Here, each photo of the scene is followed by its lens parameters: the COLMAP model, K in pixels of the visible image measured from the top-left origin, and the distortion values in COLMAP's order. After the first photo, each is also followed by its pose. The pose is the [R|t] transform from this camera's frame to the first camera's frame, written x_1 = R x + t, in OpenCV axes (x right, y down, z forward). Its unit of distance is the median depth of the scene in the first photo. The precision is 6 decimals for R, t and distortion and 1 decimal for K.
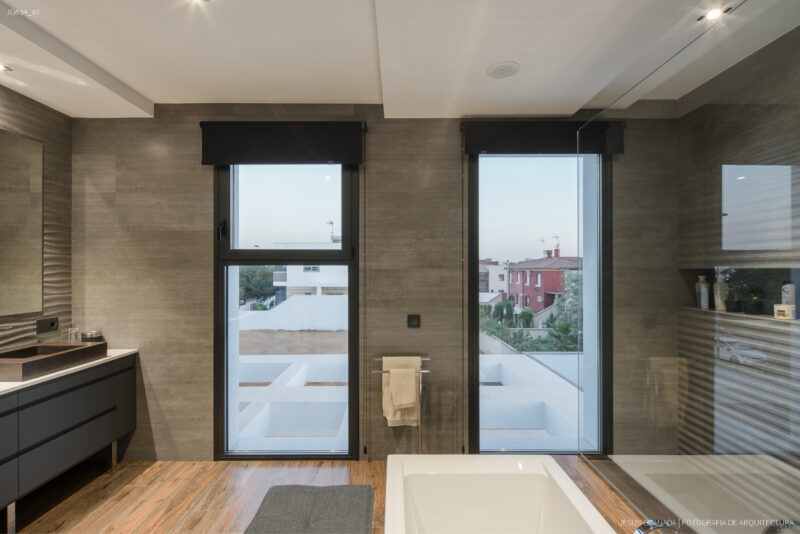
lens RADIAL K [[391.3, 0, 400.0], [0, 391.3, 267.0], [0, 0, 1]] dist [0.000067, -0.000067]
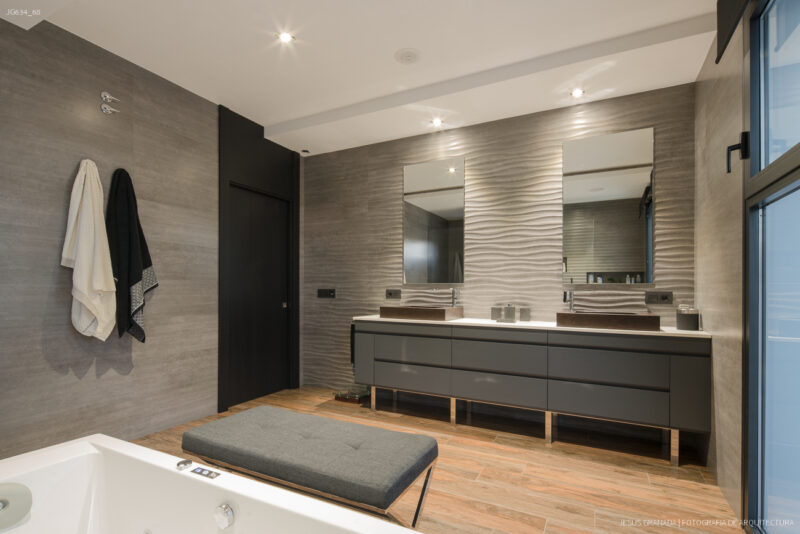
lens RADIAL K [[394.1, 0, 398.7], [0, 394.1, 292.5], [0, 0, 1]] dist [-0.000318, -0.000120]
pose [[-0.461714, 0.003497, -0.887022, 0.366560], [0.001770, 0.999994, 0.003020, 0.133168], [0.887027, -0.000176, -0.461717, 0.889141]]
